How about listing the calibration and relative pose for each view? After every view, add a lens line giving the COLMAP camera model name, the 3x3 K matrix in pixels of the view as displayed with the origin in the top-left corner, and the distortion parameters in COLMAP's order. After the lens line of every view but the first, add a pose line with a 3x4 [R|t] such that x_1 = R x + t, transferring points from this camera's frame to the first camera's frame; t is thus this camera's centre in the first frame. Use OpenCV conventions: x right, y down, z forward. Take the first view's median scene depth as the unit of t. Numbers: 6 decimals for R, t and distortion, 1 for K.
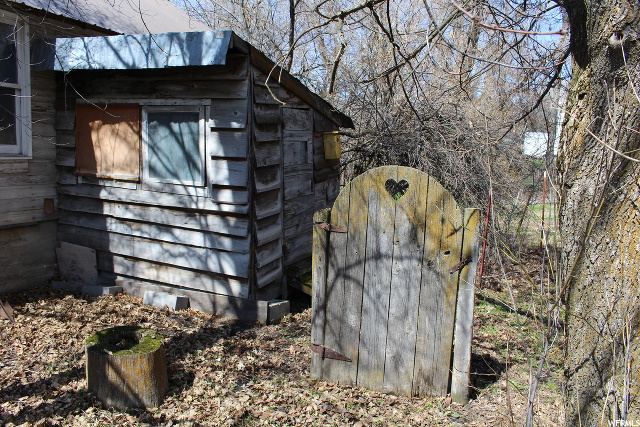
lens RADIAL K [[524.1, 0, 320.0], [0, 524.1, 213.5], [0, 0, 1]] dist [-0.098283, 0.003451]
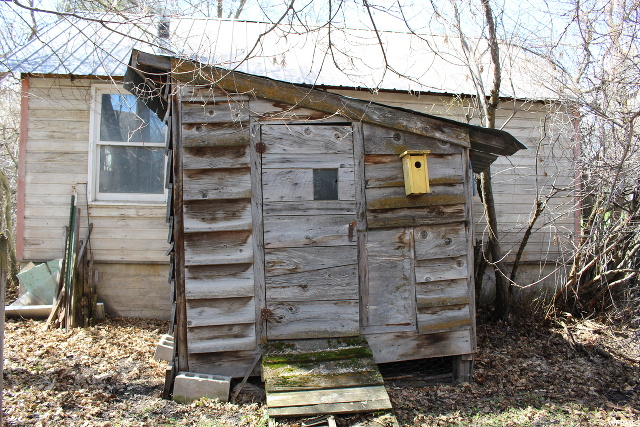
lens RADIAL K [[524.1, 0, 320.0], [0, 524.1, 213.5], [0, 0, 1]] dist [-0.098283, 0.003451]
pose [[0.522931, -0.033996, -0.851697, 0.620347], [-0.098917, 0.990033, -0.100251, -0.006044], [0.846616, 0.136672, 0.514356, 0.691933]]
